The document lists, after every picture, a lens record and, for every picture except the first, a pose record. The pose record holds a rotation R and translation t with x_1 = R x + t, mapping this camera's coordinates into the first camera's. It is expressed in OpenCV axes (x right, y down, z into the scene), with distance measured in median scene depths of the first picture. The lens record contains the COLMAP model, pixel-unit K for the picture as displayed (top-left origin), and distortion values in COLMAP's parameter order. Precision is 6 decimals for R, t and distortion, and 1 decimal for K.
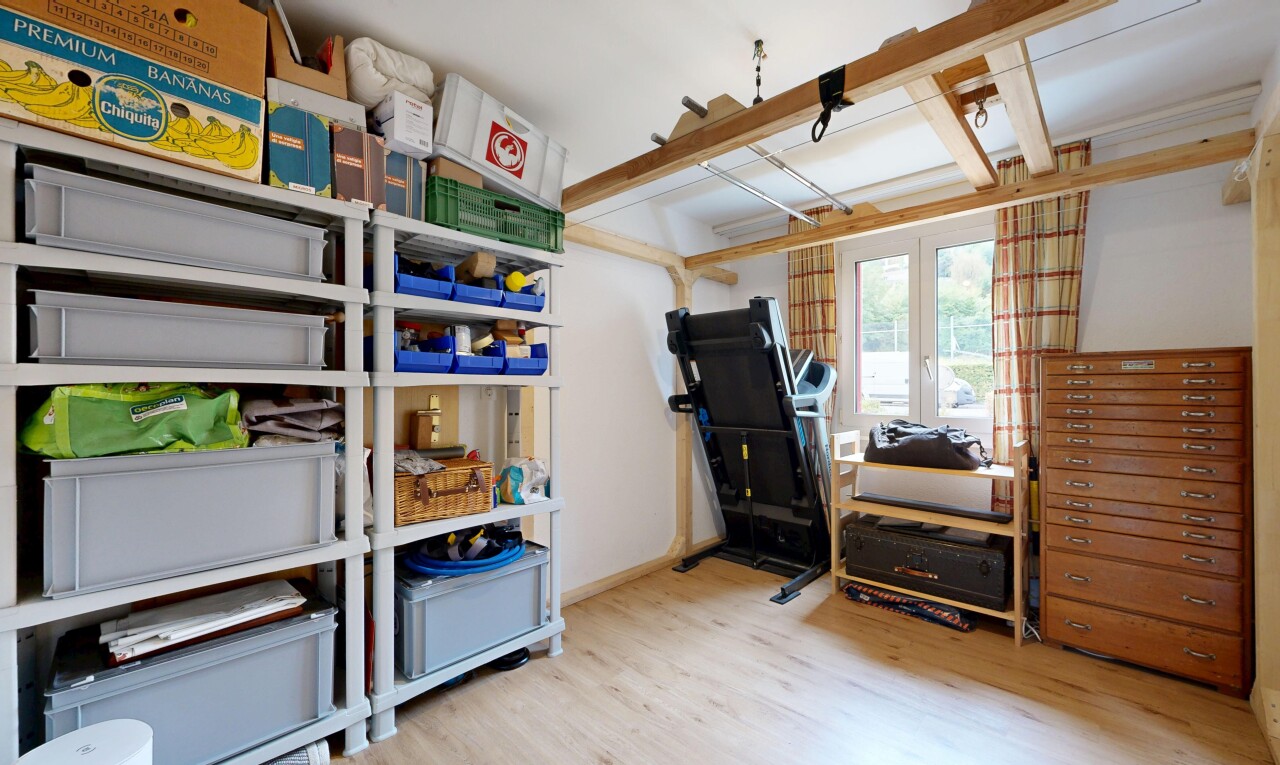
lens RADIAL K [[498.5, 0, 639.2], [0, 498.5, 385.7], [0, 0, 1]] dist [0.000705, 0.000149]
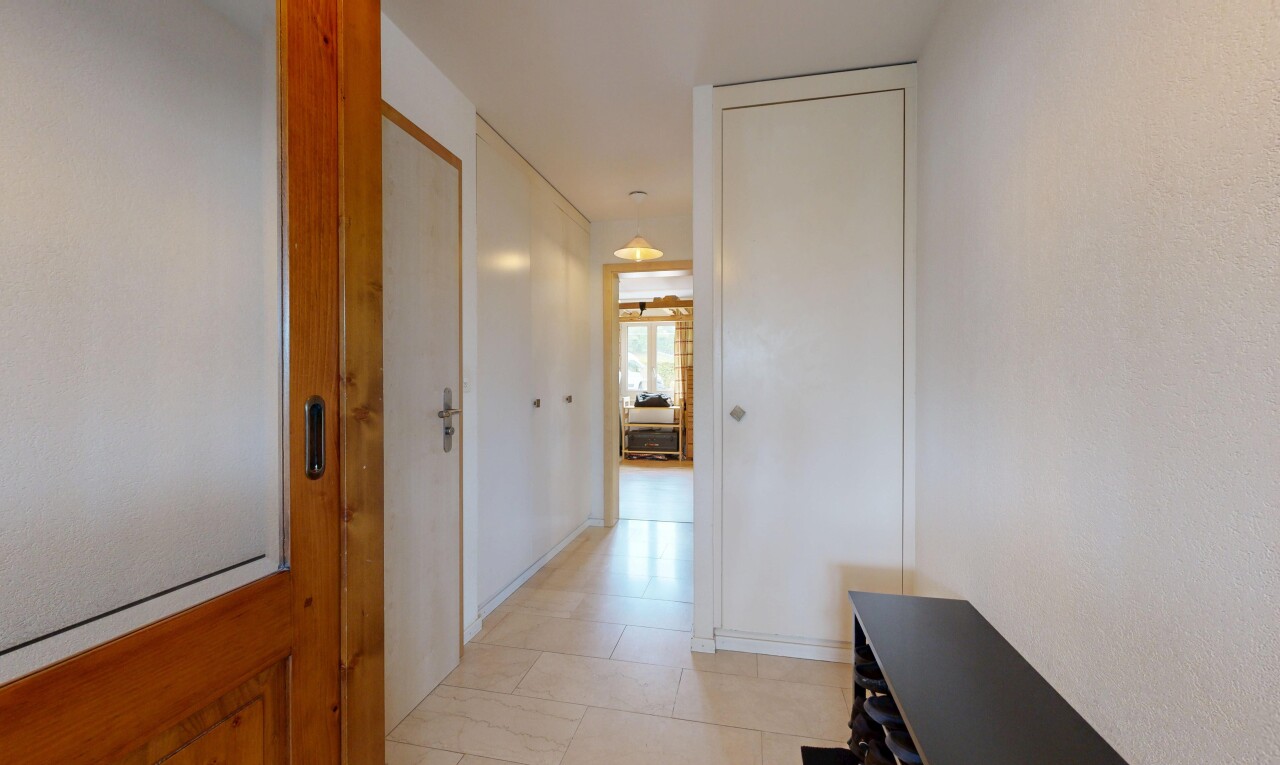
lens RADIAL K [[498.5, 0, 640.4], [0, 498.5, 382.4], [0, 0, 1]] dist [0.000705, 0.000149]
pose [[0.853213, -0.000773, 0.521562, -0.988293], [-0.003705, 0.999965, 0.007543, -0.000362], [-0.521549, -0.008368, 0.853180, -1.396282]]
